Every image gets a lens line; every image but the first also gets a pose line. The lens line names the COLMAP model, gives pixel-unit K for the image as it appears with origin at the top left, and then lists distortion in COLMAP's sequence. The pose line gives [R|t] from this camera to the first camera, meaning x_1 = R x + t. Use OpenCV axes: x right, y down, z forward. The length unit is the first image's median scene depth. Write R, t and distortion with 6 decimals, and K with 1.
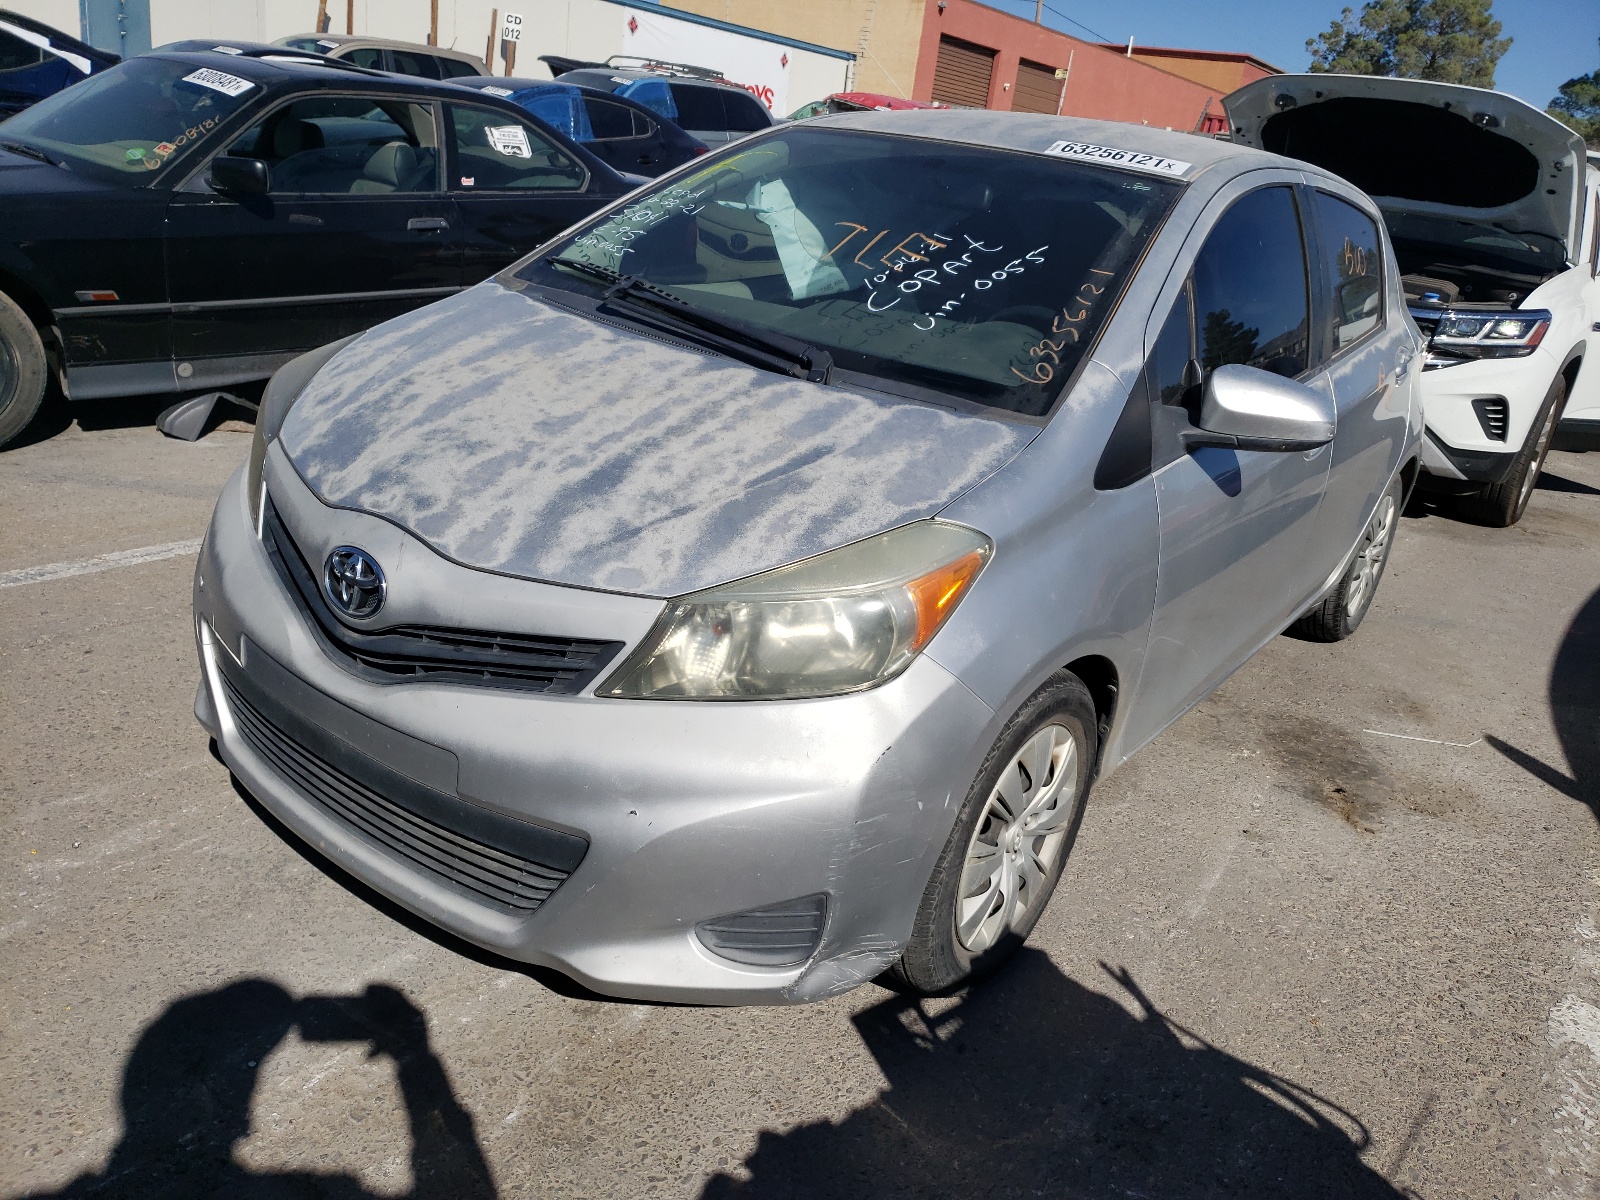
lens RADIAL K [[1227.6, 0, 800.0], [0, 1227.6, 600.0], [0, 0, 1]] dist [0.032949, -0.037674]
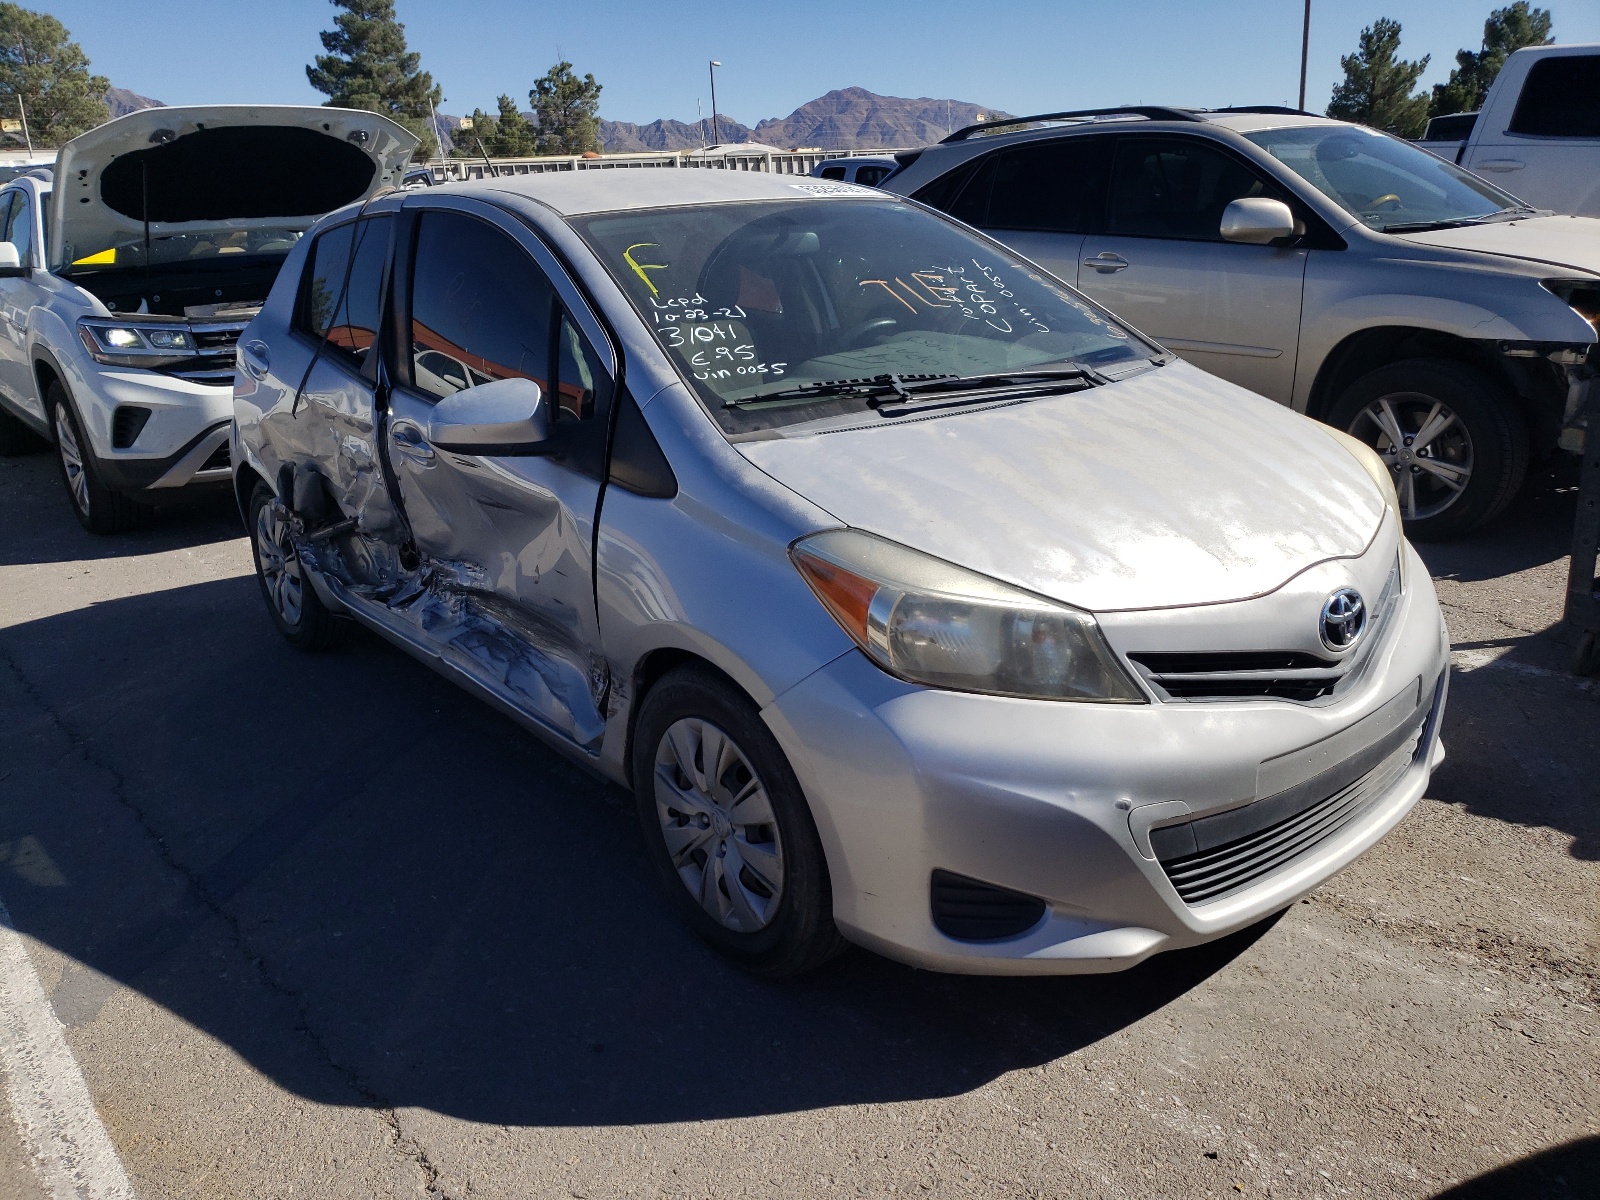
lens RADIAL K [[1227.6, 0, 800.0], [0, 1227.6, 600.0], [0, 0, 1]] dist [0.032949, -0.037674]
pose [[0.150628, -0.426792, 0.891717, -1.096931], [0.409530, 0.847911, 0.336648, -0.465919], [-0.899776, 0.314476, 0.302503, 0.816820]]
